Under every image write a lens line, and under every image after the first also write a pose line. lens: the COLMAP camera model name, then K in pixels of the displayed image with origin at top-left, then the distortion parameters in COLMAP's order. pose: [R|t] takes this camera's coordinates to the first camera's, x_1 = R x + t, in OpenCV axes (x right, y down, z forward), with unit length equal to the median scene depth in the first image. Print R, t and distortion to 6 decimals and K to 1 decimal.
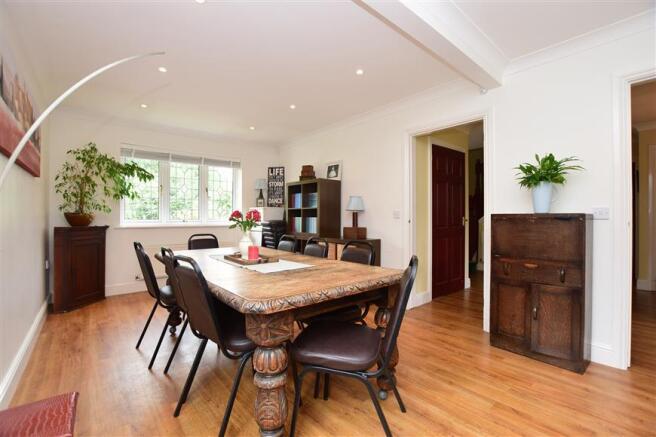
lens RADIAL K [[290.2, 0, 328.0], [0, 290.2, 218.5], [0, 0, 1]] dist [-0.000925, -0.000008]
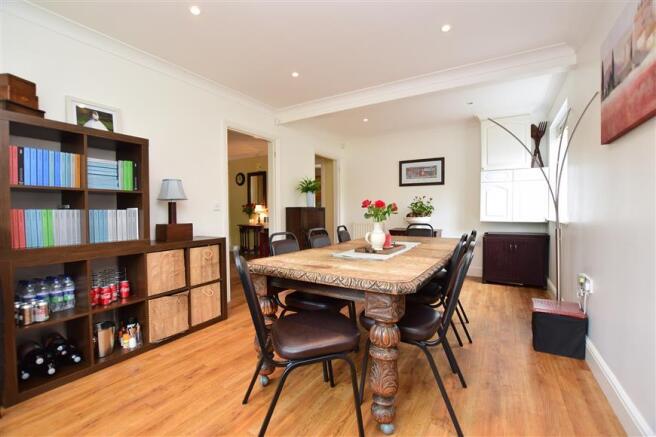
lens RADIAL K [[290.2, 0, 328.0], [0, 290.2, 218.5], [0, 0, 1]] dist [-0.000925, -0.000008]
pose [[-0.321585, -0.026077, 0.946522, -0.681333], [0.012448, 0.999418, 0.031764, -0.000577], [-0.946799, 0.021997, -0.321073, 0.870314]]
